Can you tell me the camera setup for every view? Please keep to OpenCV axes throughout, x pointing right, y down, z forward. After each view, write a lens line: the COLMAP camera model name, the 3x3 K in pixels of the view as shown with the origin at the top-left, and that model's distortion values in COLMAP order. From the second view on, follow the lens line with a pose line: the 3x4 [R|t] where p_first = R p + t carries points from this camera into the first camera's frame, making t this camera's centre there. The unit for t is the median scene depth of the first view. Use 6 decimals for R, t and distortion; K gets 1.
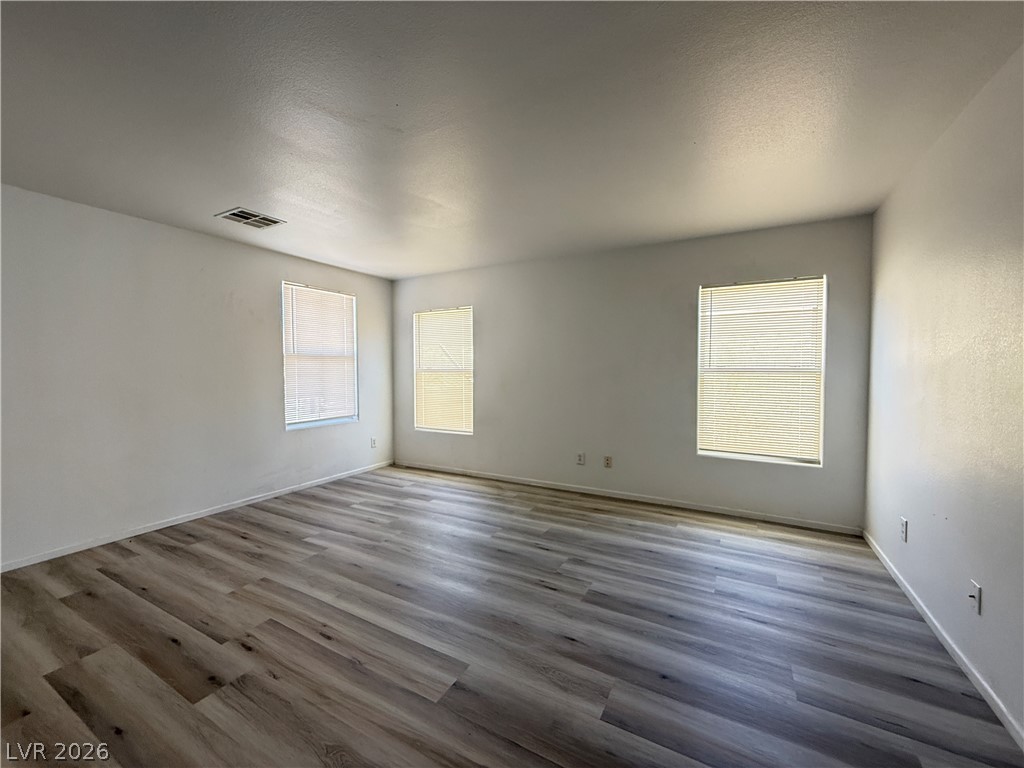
lens RADIAL K [[408.1, 0, 509.5], [0, 408.1, 385.9], [0, 0, 1]] dist [-0.000943, 0.000050]
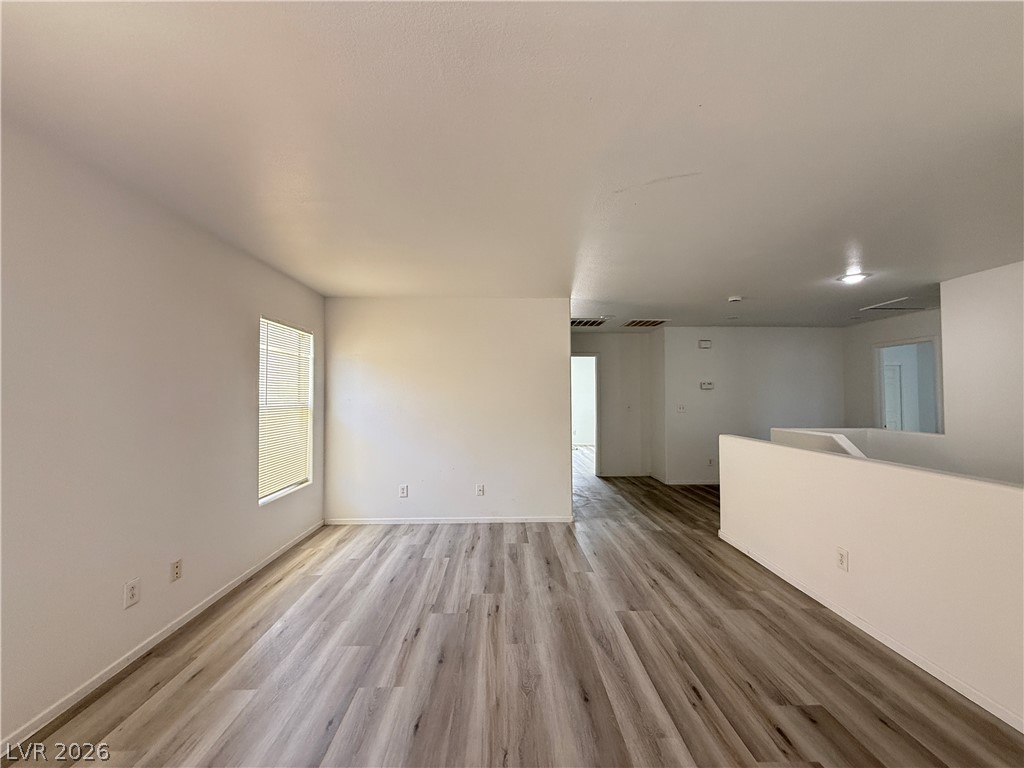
lens RADIAL K [[408.1, 0, 509.5], [0, 408.1, 385.9], [0, 0, 1]] dist [-0.000943, 0.000050]
pose [[-0.501756, 0.023509, 0.864690, -0.829173], [0.040642, 0.999167, -0.003581, -0.091794], [-0.864054, 0.033346, -0.502294, 1.418147]]
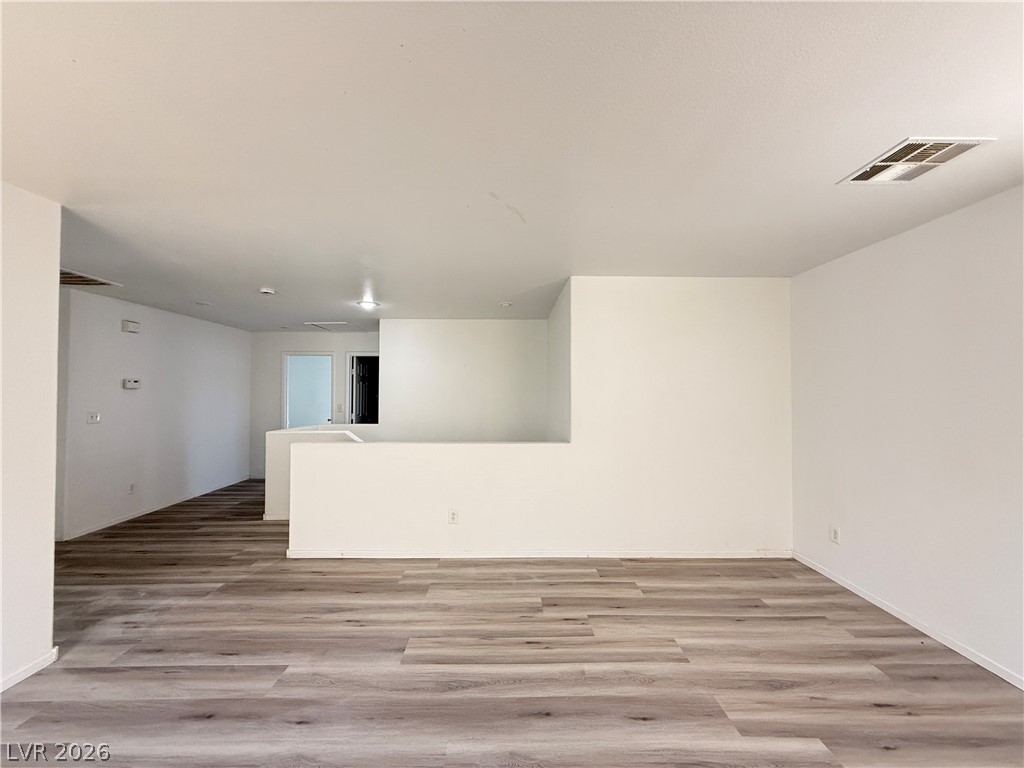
lens RADIAL K [[408.1, 0, 509.5], [0, 408.1, 385.9], [0, 0, 1]] dist [-0.000943, 0.000050]
pose [[-0.868504, -0.008222, -0.495614, 0.157634], [-0.022249, 0.999501, 0.022409, -0.122597], [0.495182, 0.030490, -0.868254, 1.525623]]
